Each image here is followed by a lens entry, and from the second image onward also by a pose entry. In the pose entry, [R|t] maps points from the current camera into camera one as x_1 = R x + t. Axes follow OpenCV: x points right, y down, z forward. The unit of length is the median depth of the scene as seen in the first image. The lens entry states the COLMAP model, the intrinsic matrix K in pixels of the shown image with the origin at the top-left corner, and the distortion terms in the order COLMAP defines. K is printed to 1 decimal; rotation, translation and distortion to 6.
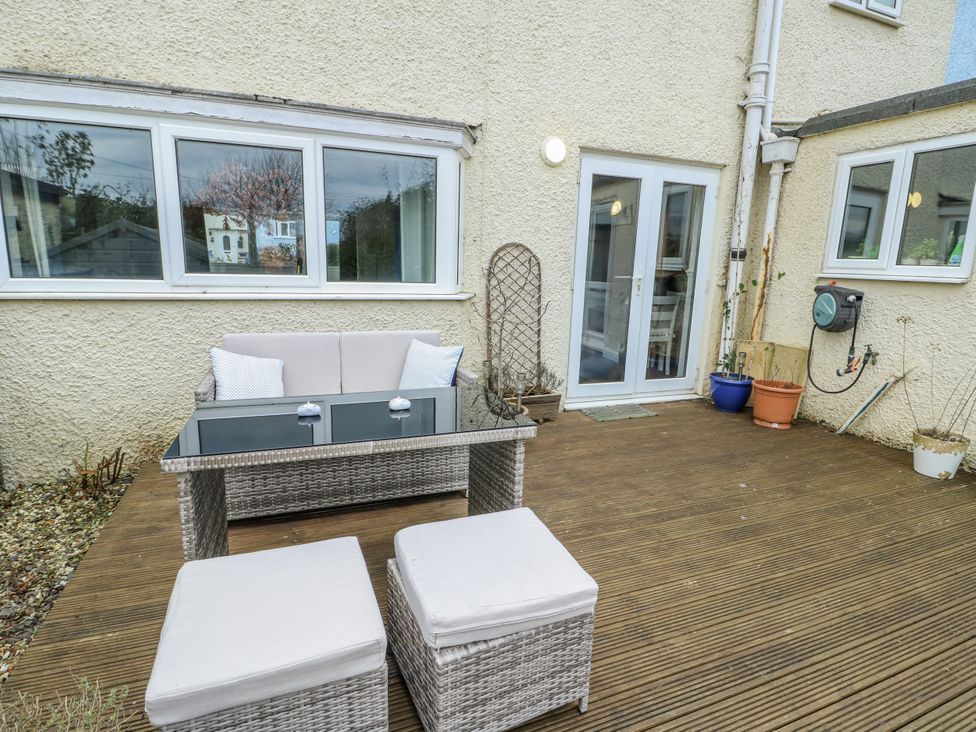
lens RADIAL K [[515.9, 0, 491.8], [0, 515.9, 365.7], [0, 0, 1]] dist [-0.011780, -0.004945]
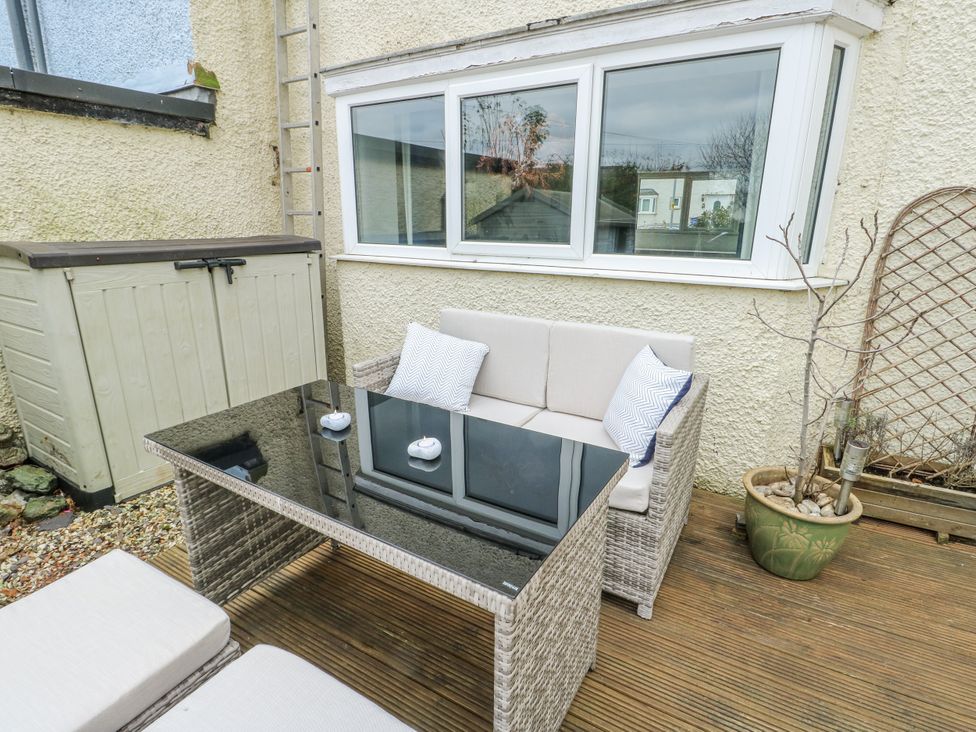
lens RADIAL K [[515.9, 0, 489.2], [0, 515.9, 366.0], [0, 0, 1]] dist [-0.011780, -0.004945]
pose [[0.610988, 0.193979, -0.767506, 0.216774], [-0.142585, 0.980624, 0.134335, -0.079070], [0.778693, 0.027357, 0.626808, 0.397342]]
